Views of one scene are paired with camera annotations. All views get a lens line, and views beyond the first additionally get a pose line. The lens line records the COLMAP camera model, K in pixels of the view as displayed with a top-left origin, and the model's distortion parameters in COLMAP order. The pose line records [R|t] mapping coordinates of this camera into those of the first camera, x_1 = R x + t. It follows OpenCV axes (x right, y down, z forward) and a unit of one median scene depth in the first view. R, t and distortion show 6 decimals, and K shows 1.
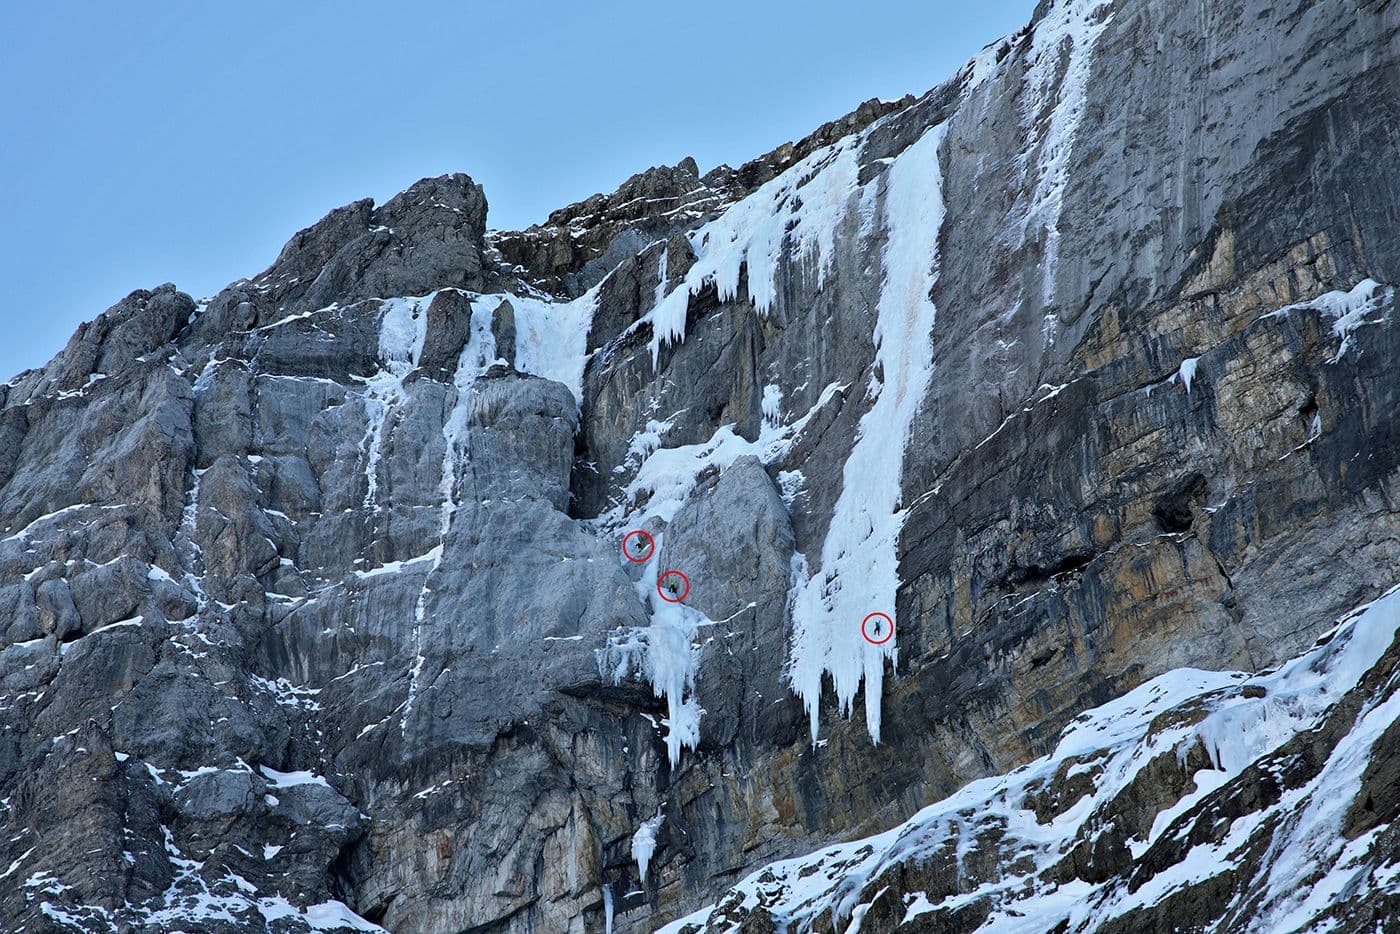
lens RADIAL K [[3831.0, 0, 700.0], [0, 3831.0, 467.0], [0, 0, 1]] dist [0.600370, 0.246396]
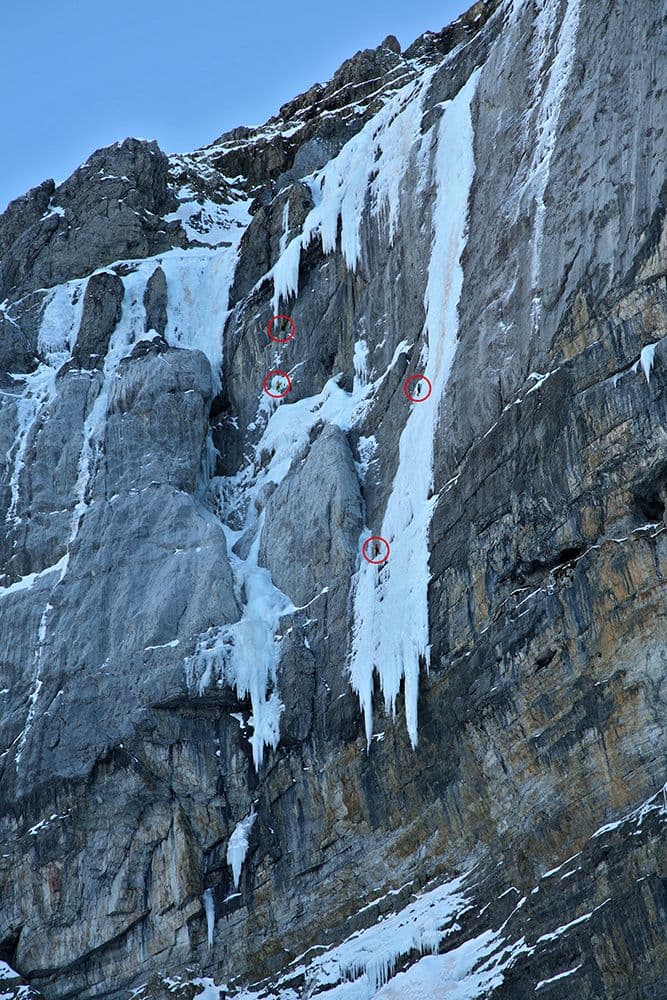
lens RADIAL K [[2736.4, 0, 333.5], [0, 2736.4, 500.0], [0, 0, 1]] dist [0.600370, 0.246396]
pose [[0.975424, -0.150464, -0.160962, 0.148160], [0.172940, 0.975476, 0.136158, -0.096565], [0.136528, -0.160649, 0.977523, 0.251142]]
